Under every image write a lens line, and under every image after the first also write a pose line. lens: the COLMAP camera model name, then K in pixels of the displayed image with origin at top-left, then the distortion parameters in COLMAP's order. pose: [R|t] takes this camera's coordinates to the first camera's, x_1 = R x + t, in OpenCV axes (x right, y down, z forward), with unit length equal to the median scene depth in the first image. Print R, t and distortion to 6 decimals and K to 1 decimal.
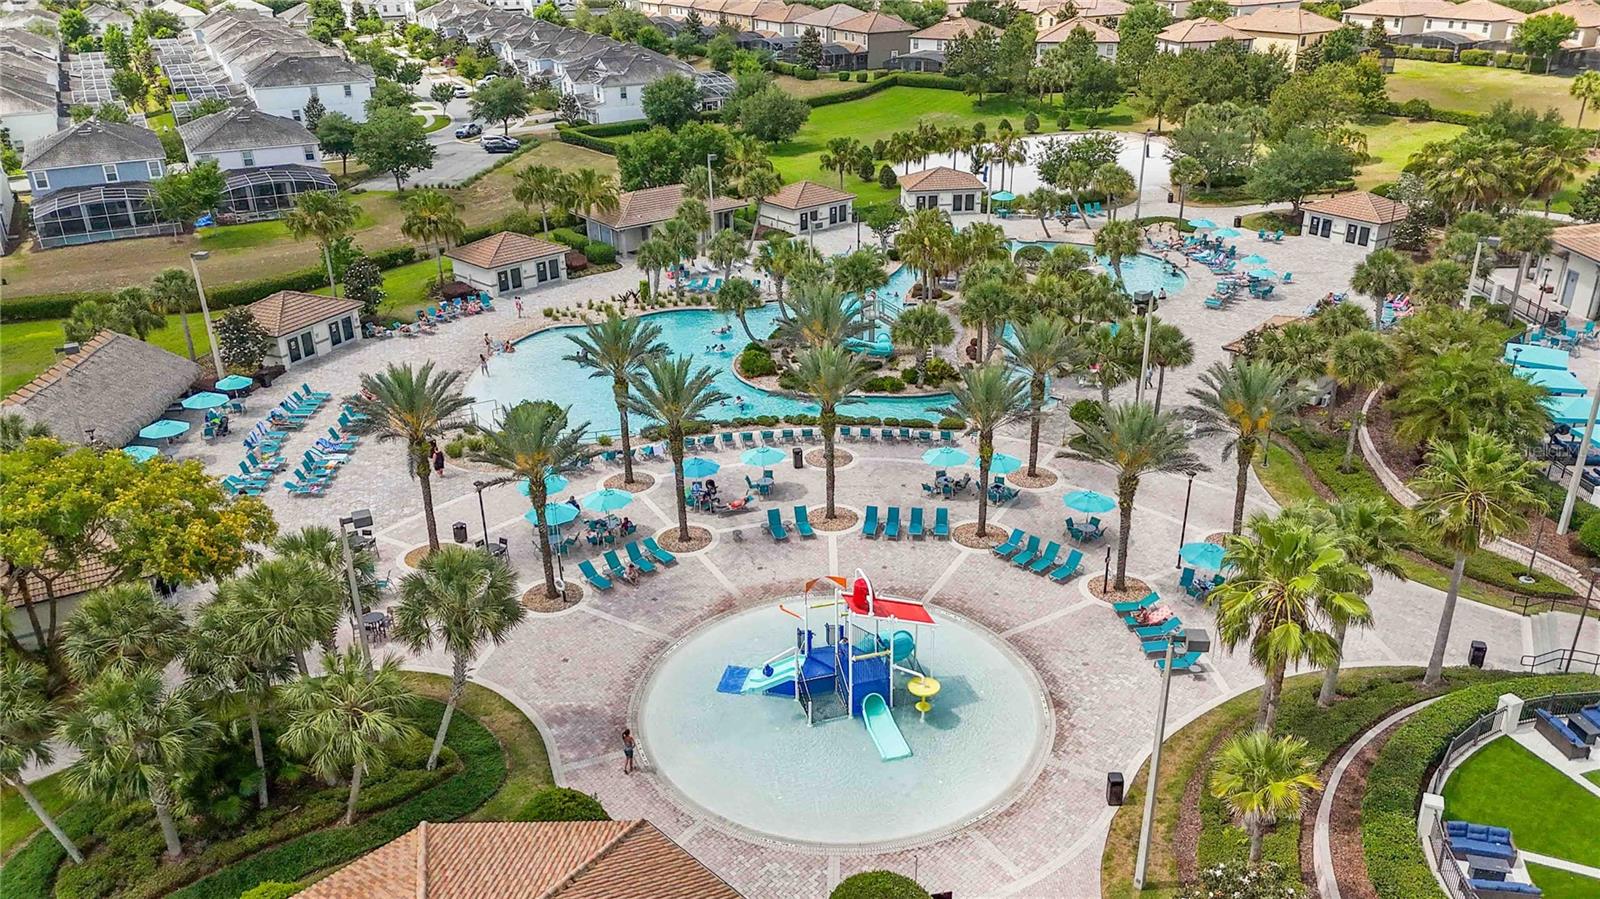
lens RADIAL K [[1165.9, 0, 800.0], [0, 1165.9, 449.5], [0, 0, 1]] dist [0.062575, -0.050396]
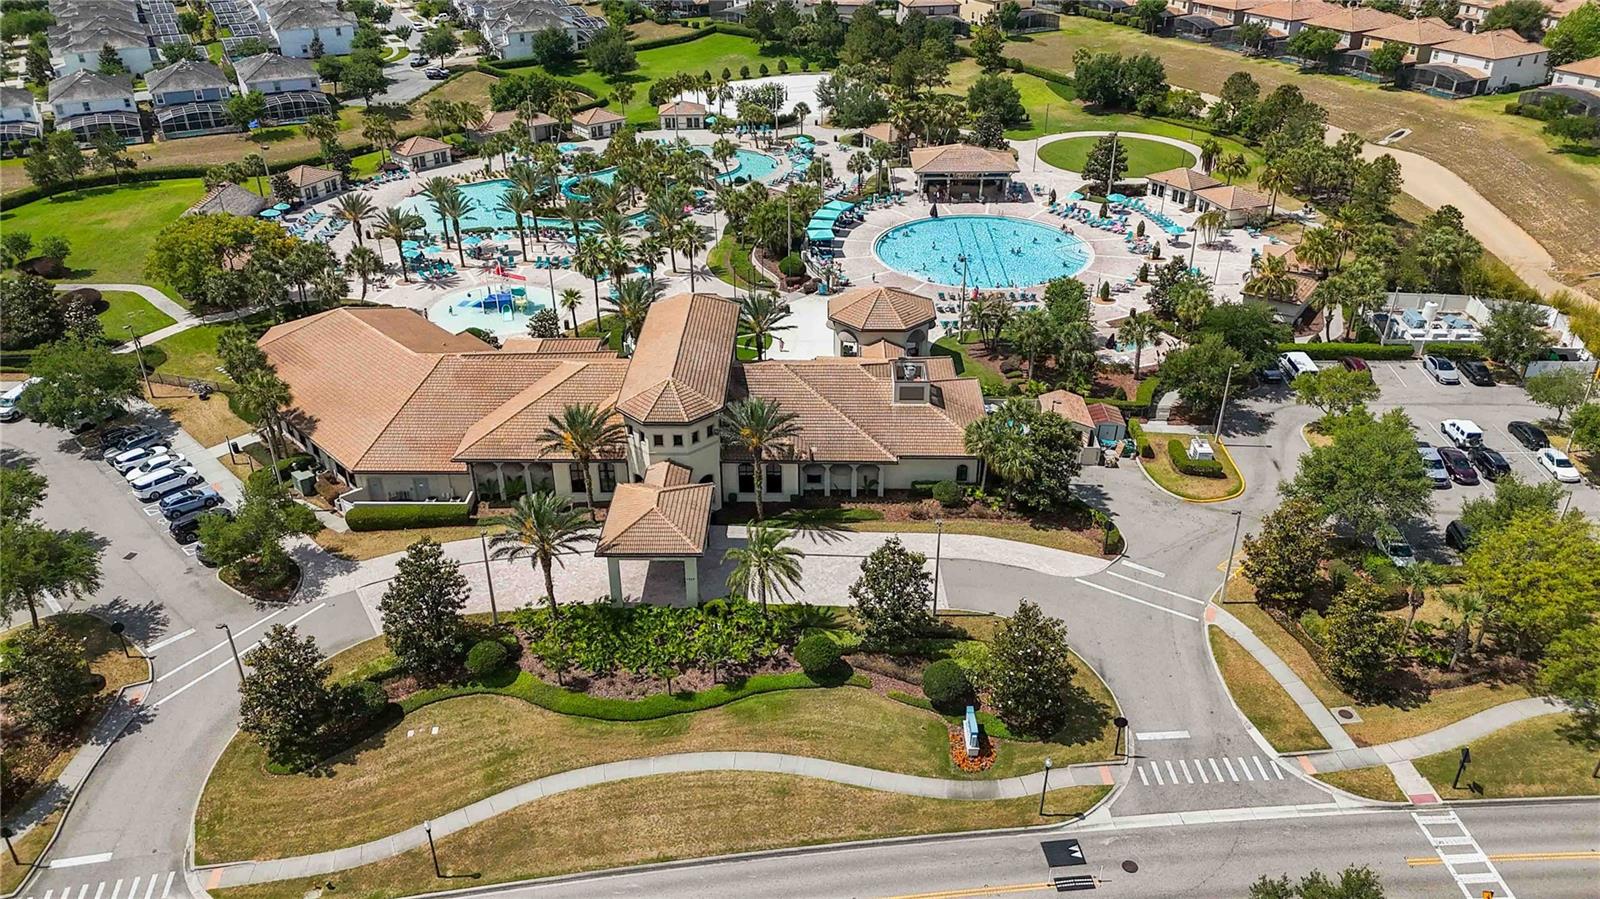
lens RADIAL K [[1165.9, 0, 800.0], [0, 1165.9, 449.5], [0, 0, 1]] dist [0.062575, -0.050396]
pose [[0.999784, 0.019094, -0.008181, 0.321194], [-0.018286, 0.995825, 0.089429, 0.111881], [0.009855, -0.089260, 0.995960, -0.764925]]
